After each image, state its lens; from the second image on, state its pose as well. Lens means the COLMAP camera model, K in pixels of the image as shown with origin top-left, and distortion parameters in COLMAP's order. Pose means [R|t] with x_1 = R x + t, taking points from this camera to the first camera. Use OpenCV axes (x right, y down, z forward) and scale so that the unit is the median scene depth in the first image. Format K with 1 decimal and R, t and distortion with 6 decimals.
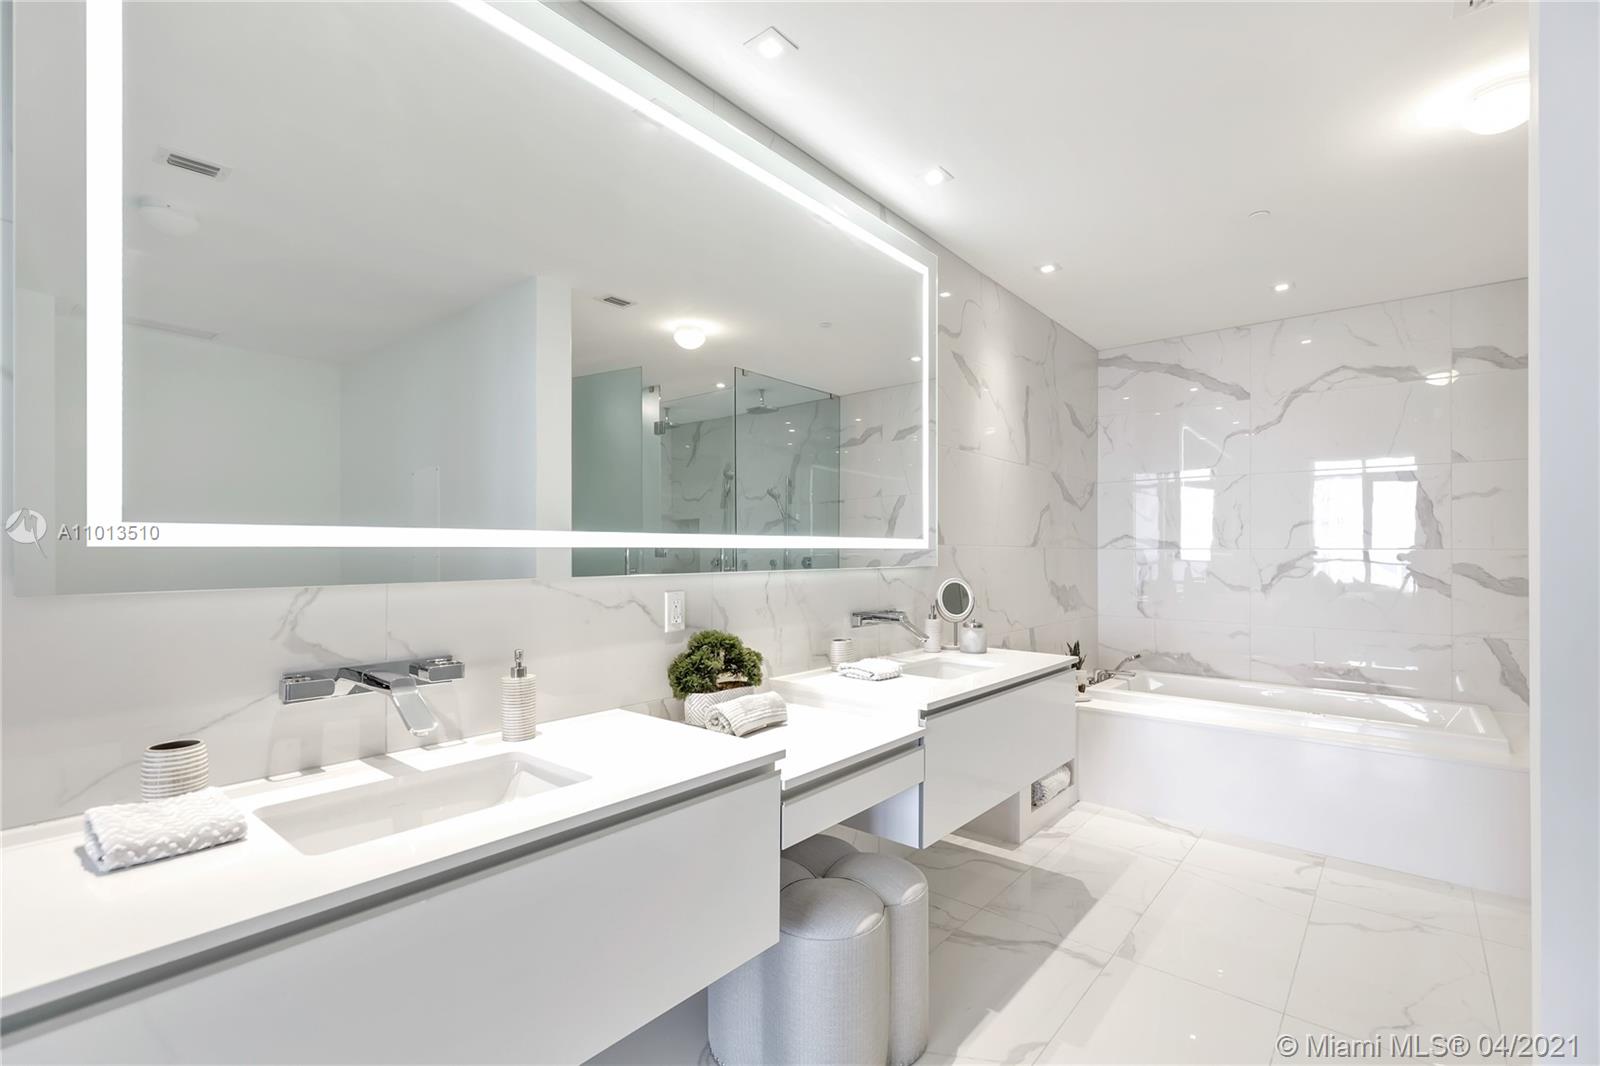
lens RADIAL K [[729.3, 0, 801.5], [0, 729.3, 545.1], [0, 0, 1]] dist [0.009908, -0.008477]
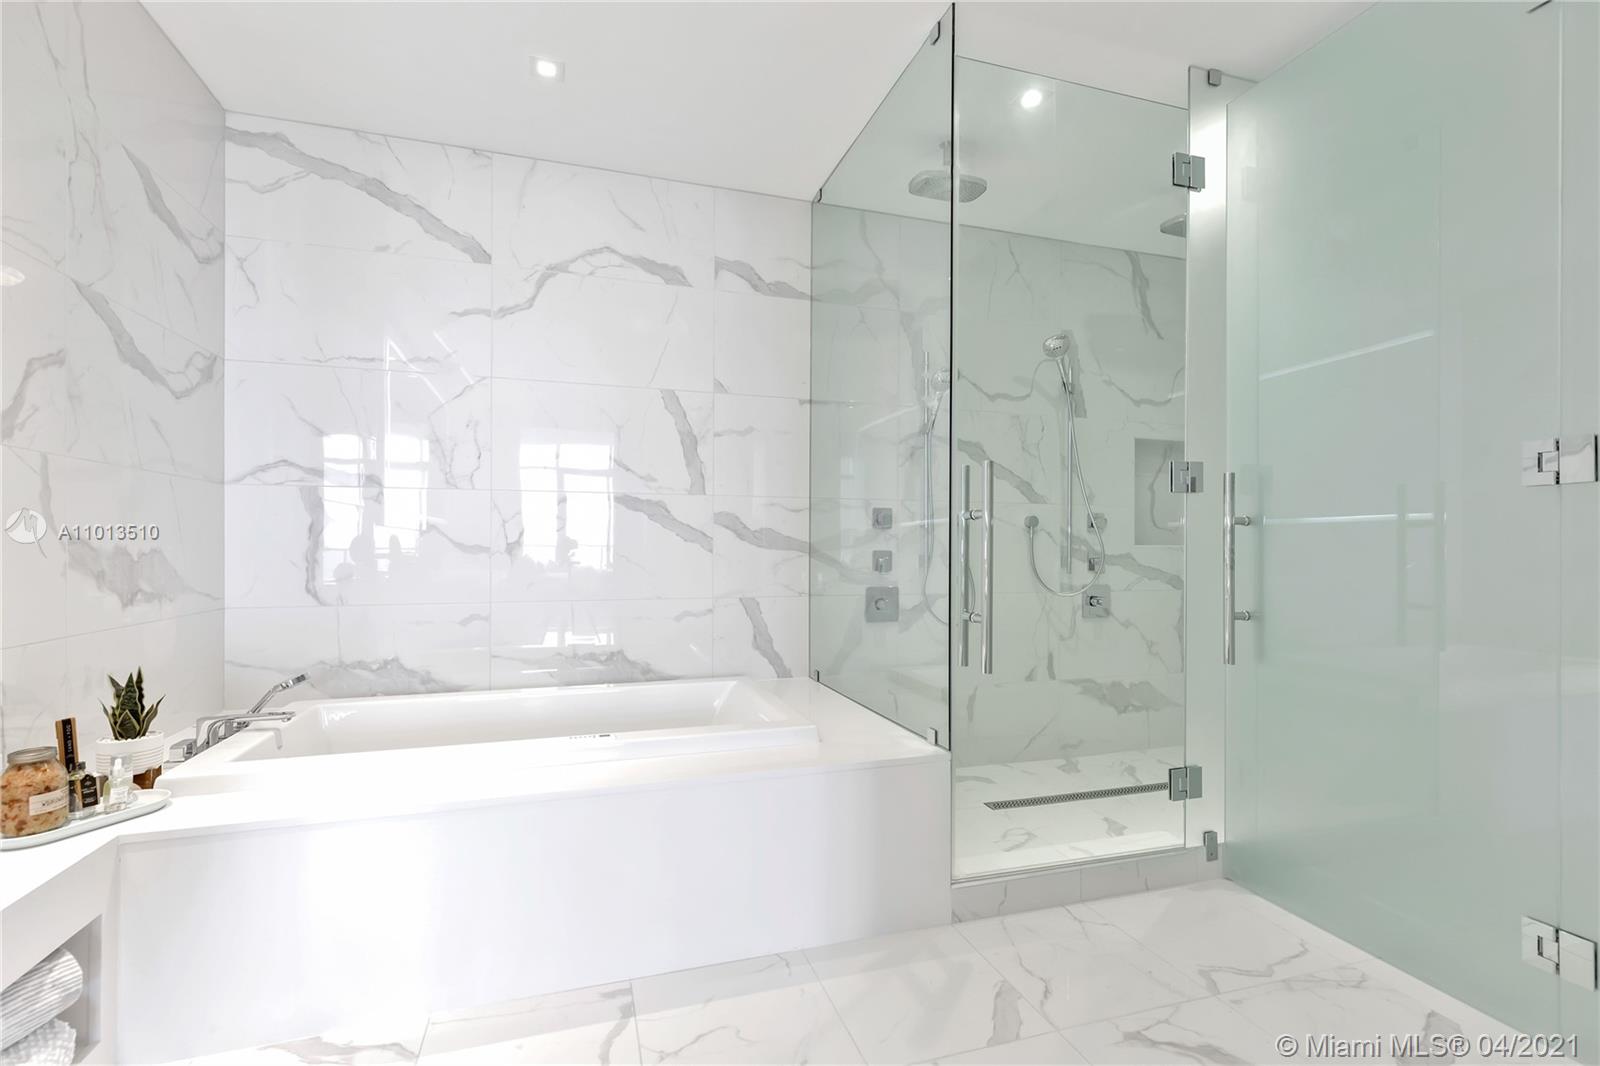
lens RADIAL K [[730.4, 0, 801.5], [0, 730.4, 539.8], [0, 0, 1]] dist [0.004266, 0.000309]
pose [[0.543445, -0.000193, 0.839445, 0.210680], [-0.006491, 0.999969, 0.004432, 0.046352], [-0.839420, -0.007857, 0.543427, 0.404232]]
